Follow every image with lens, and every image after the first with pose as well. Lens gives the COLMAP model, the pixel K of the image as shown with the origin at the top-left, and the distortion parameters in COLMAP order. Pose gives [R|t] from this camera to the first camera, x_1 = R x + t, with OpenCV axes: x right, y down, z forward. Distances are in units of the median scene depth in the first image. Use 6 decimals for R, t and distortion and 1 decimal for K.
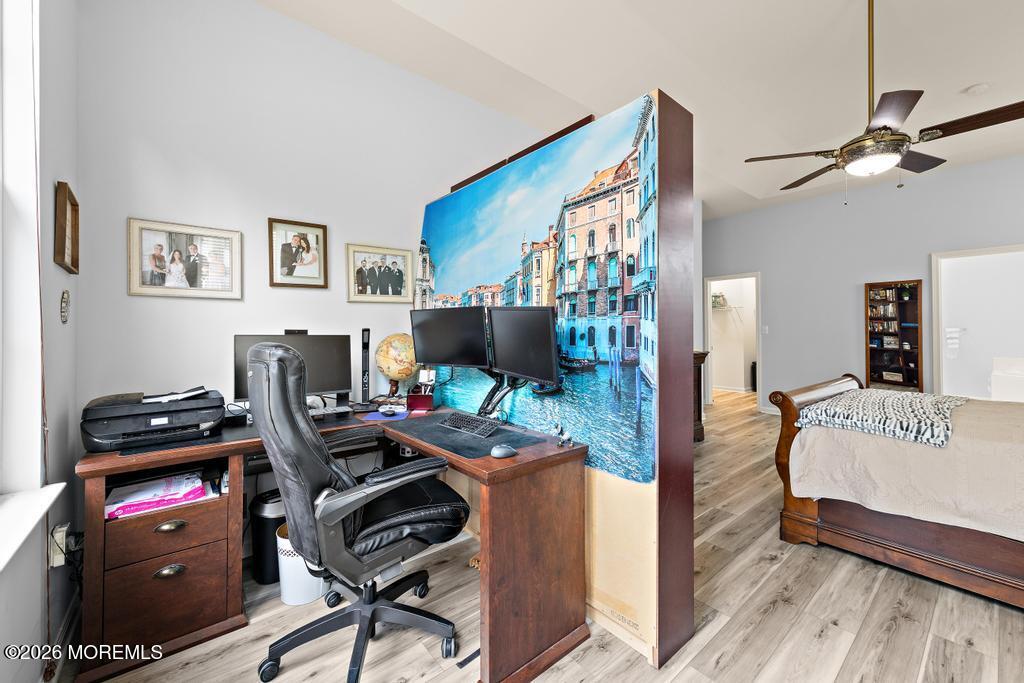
lens RADIAL K [[411.1, 0, 510.6], [0, 411.1, 331.2], [0, 0, 1]] dist [-0.001869, -0.000008]
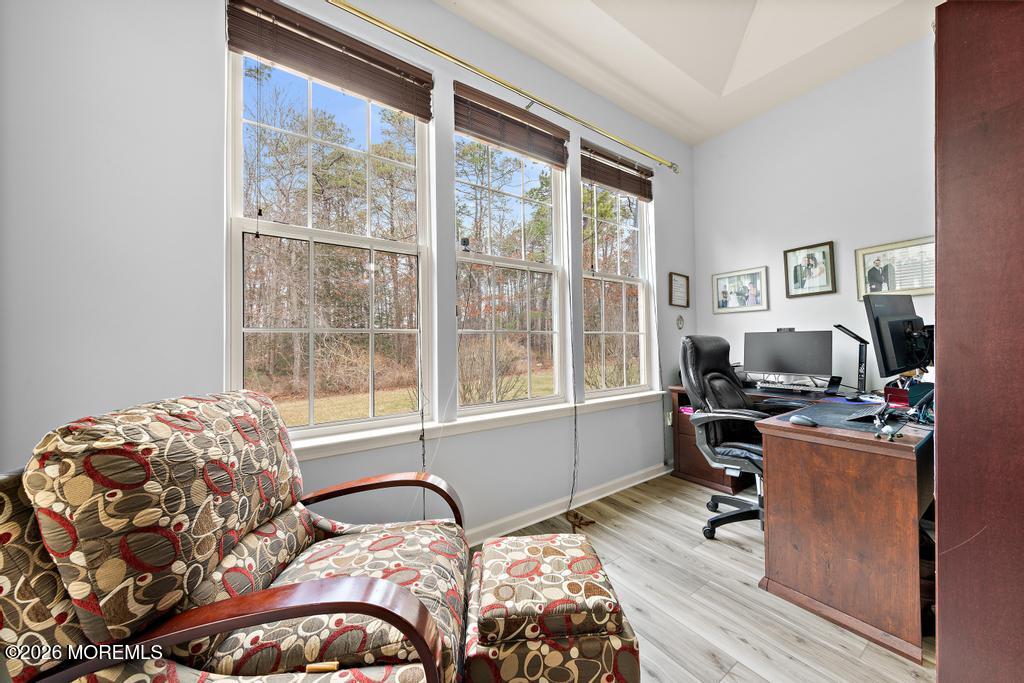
lens RADIAL K [[369.3, 0, 509.8], [0, 369.3, 343.7], [0, 0, 1]] dist [0.003479, 0.000054]
pose [[-0.079699, -0.000043, -0.996819, 0.735047], [0.014753, 0.999890, -0.001223, 0.033701], [0.996710, -0.014803, -0.079690, 0.138057]]
